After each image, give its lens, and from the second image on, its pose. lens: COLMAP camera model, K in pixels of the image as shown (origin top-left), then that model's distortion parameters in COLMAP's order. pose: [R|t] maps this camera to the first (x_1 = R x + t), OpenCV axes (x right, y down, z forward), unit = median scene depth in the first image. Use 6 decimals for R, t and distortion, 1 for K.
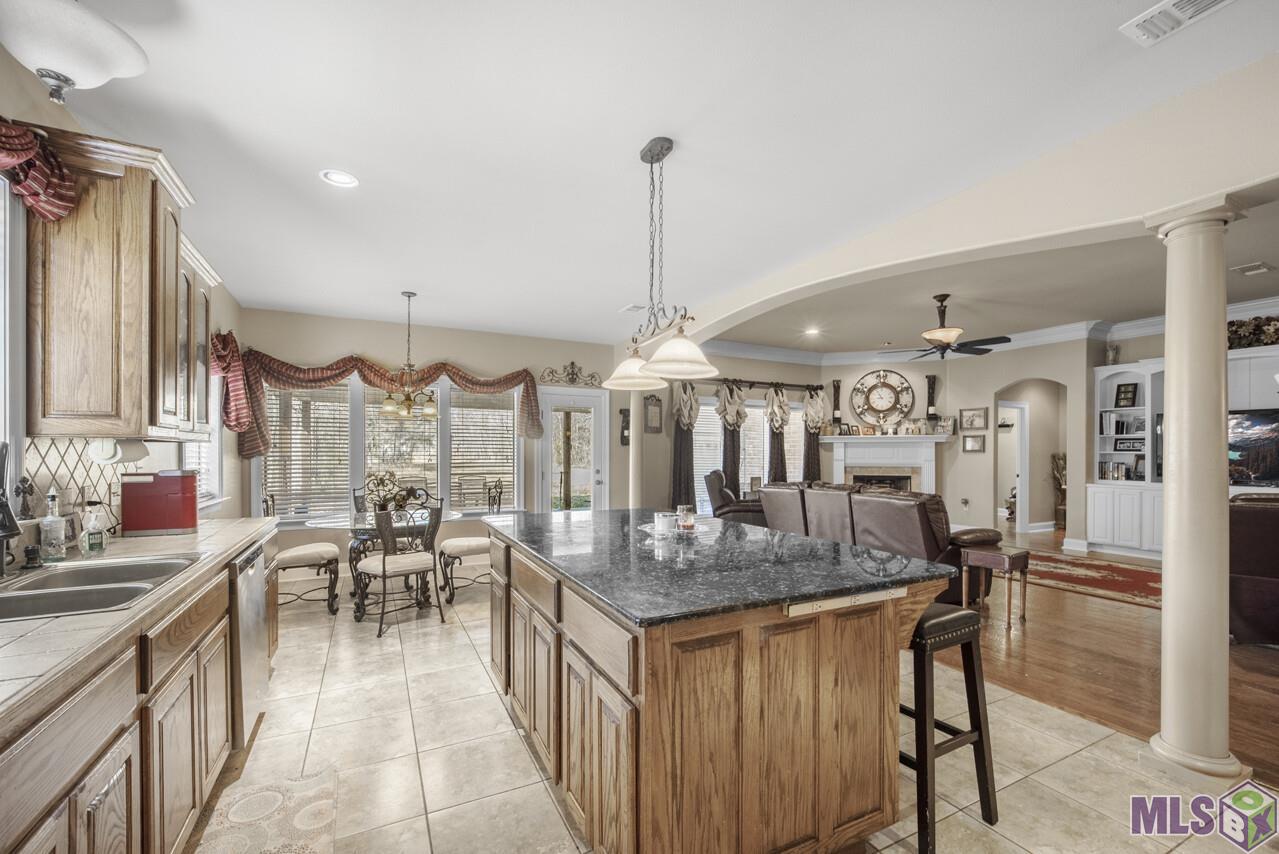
lens RADIAL K [[532.1, 0, 640.3], [0, 532.1, 448.1], [0, 0, 1]] dist [-0.001953, -0.000054]
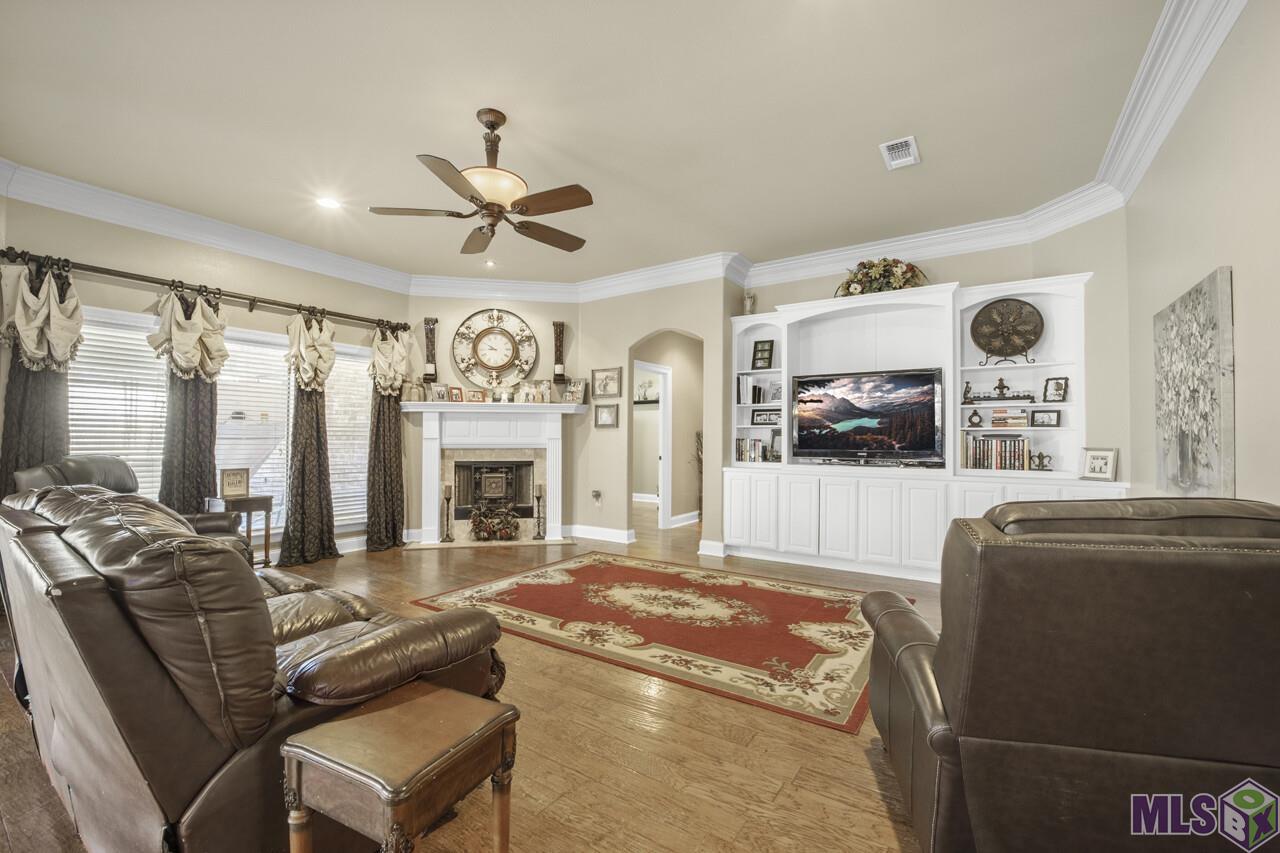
lens RADIAL K [[518.0, 0, 640.0], [0, 518.0, 426.5], [0, 0, 1]] dist [-0.024913, 0.000090]
pose [[0.873819, 0.010978, 0.486128, 0.311254], [-0.004748, 0.999890, -0.014046, 0.016087], [-0.486229, 0.009965, 0.873775, 0.340403]]
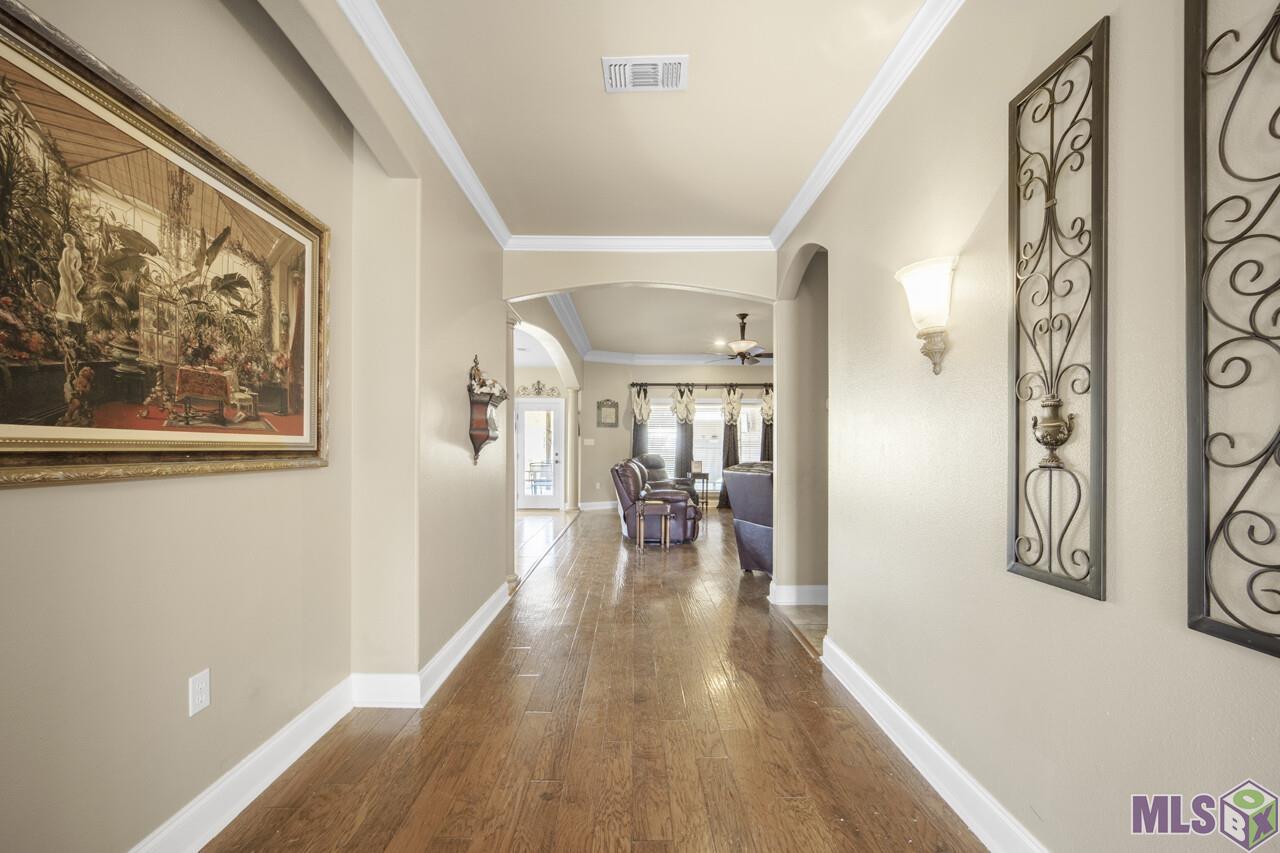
lens RADIAL K [[532.5, 0, 640.8], [0, 532.5, 447.6], [0, 0, 1]] dist [-0.001953, -0.000054]
pose [[0.897189, -0.002190, -0.441642, 0.625866], [0.004178, 0.999985, 0.003529, 0.017189], [0.441627, -0.005012, 0.897185, -0.171740]]
